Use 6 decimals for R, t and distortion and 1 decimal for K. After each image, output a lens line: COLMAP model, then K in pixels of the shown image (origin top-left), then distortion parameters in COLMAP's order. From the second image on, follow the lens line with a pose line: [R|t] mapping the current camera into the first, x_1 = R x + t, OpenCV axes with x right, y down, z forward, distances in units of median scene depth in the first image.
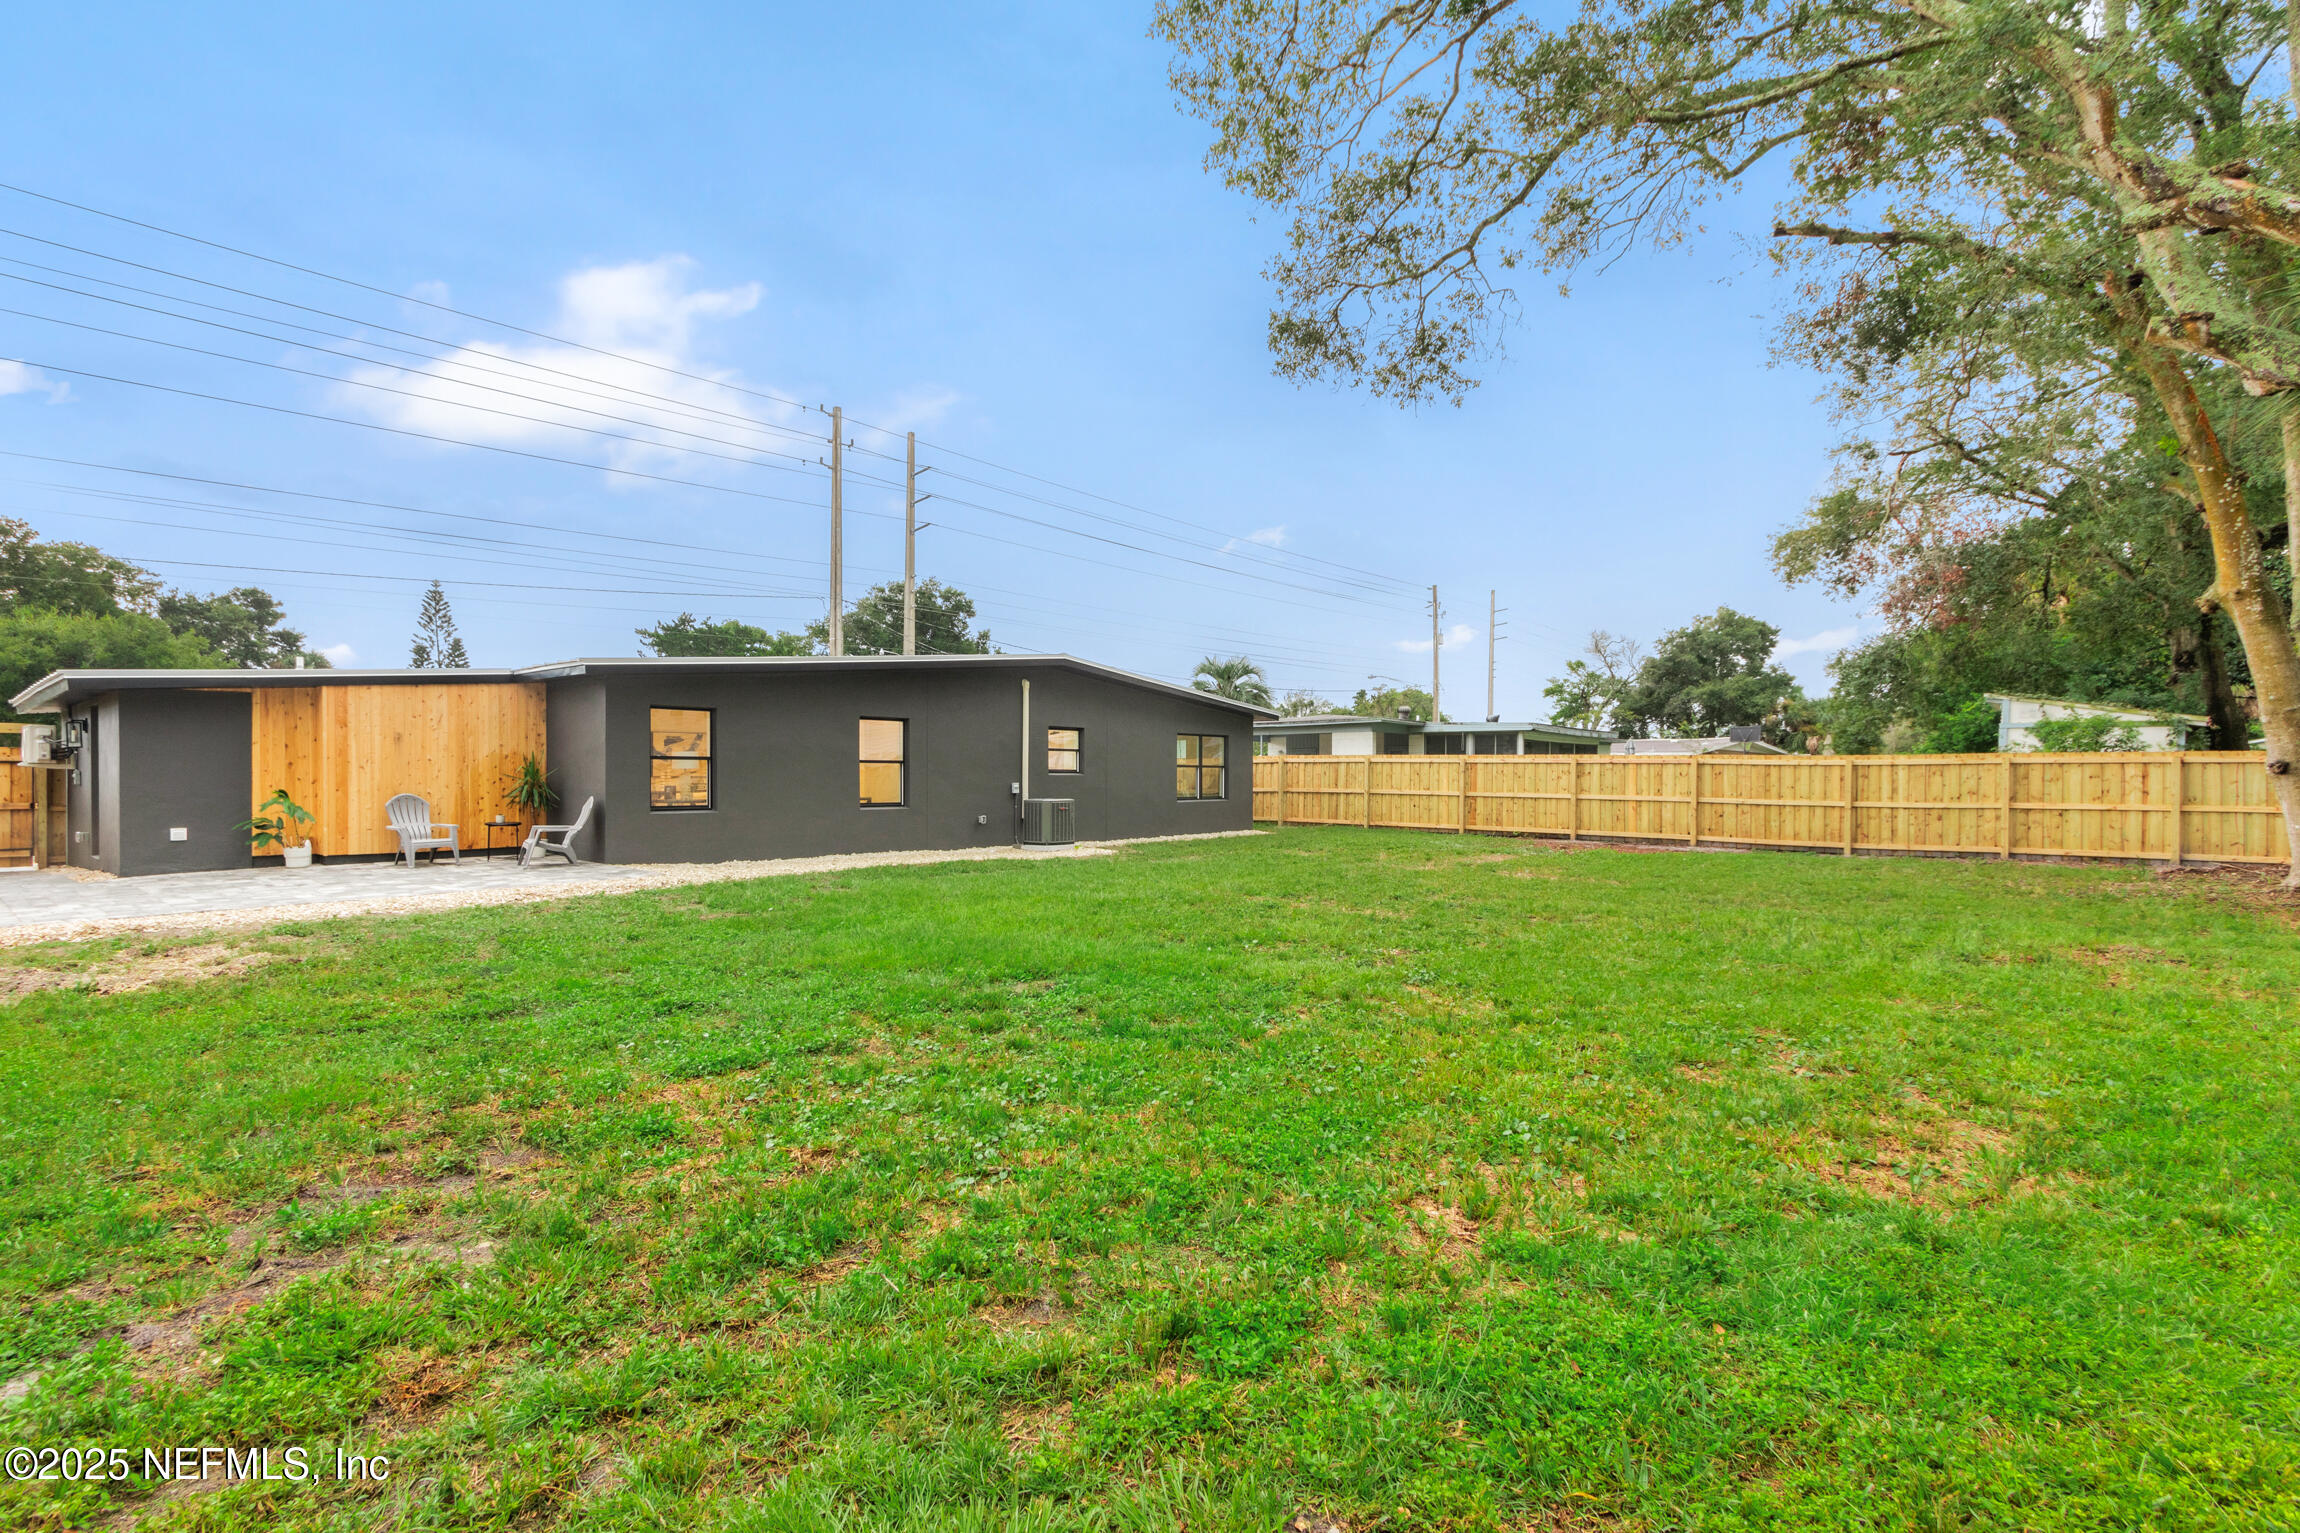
lens RADIAL K [[1058.3, 0, 1091.3], [0, 1058.3, 766.0], [0, 0, 1]] dist [-0.001130, -0.000002]
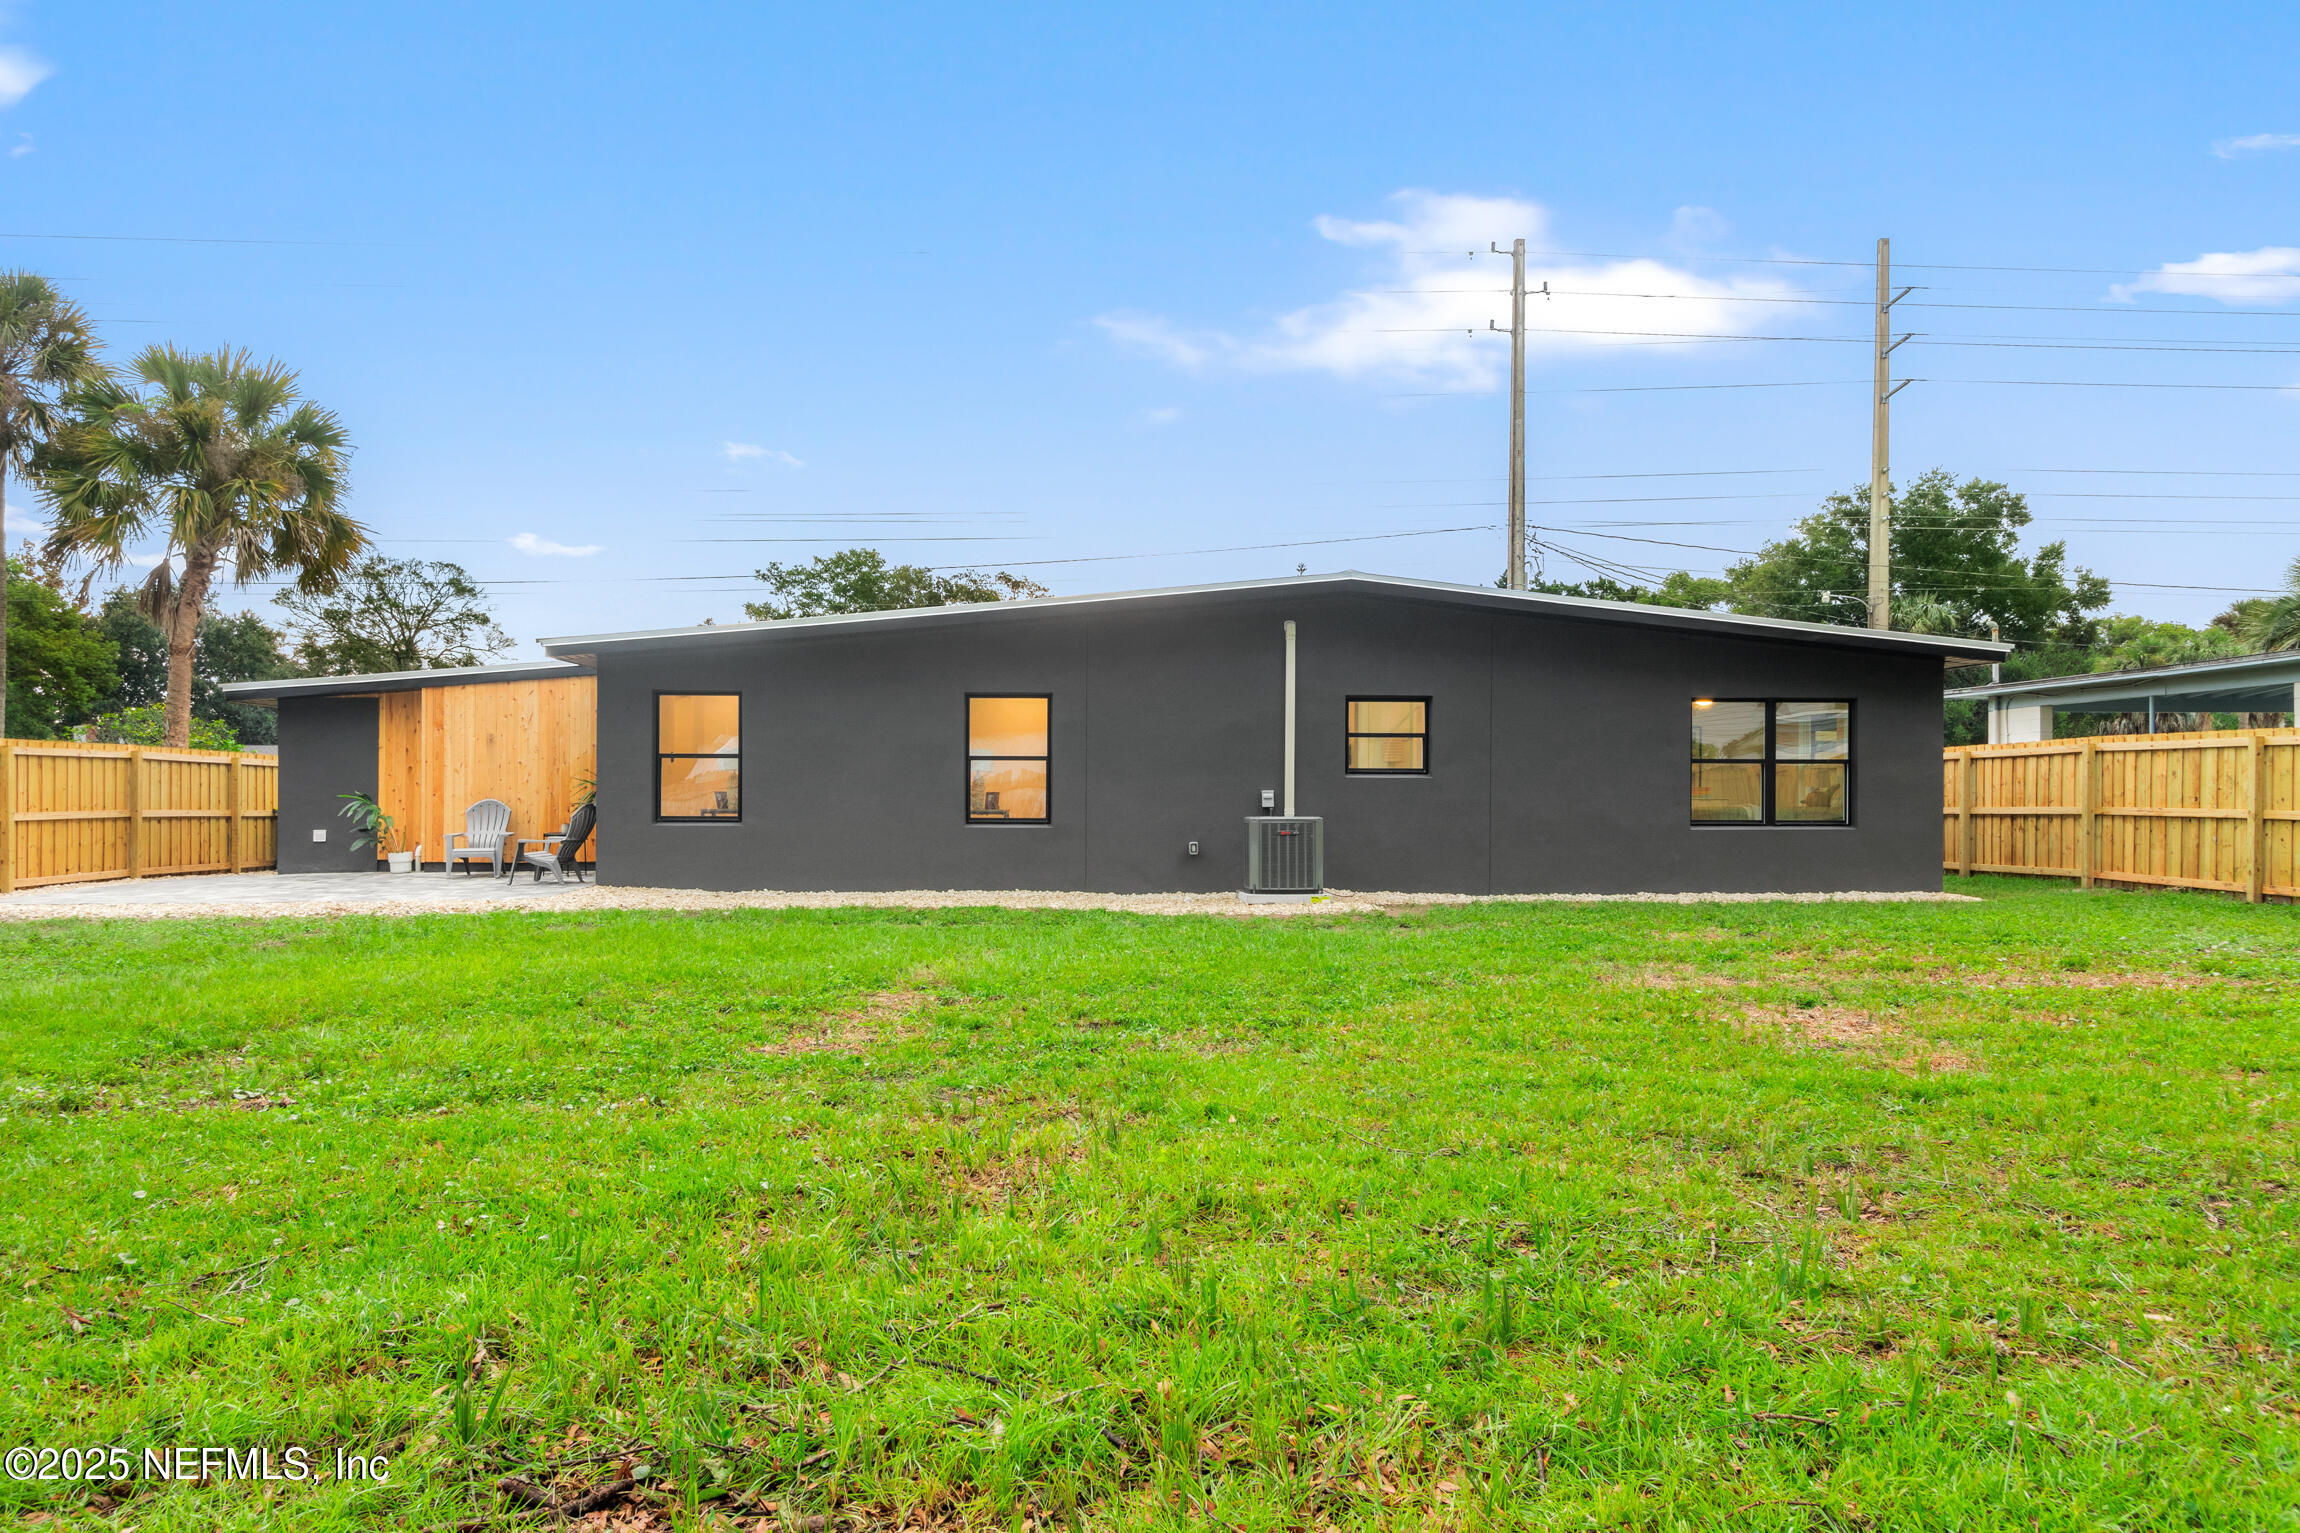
lens RADIAL K [[1444.6, 0, 1154.9], [0, 1444.6, 775.1], [0, 0, 1]] dist [0.002435, 0.000663]
pose [[0.712761, -0.009057, -0.701348, 0.530254], [0.005959, 0.999959, -0.006857, 0.013962], [0.701381, 0.000708, 0.712786, 0.408899]]
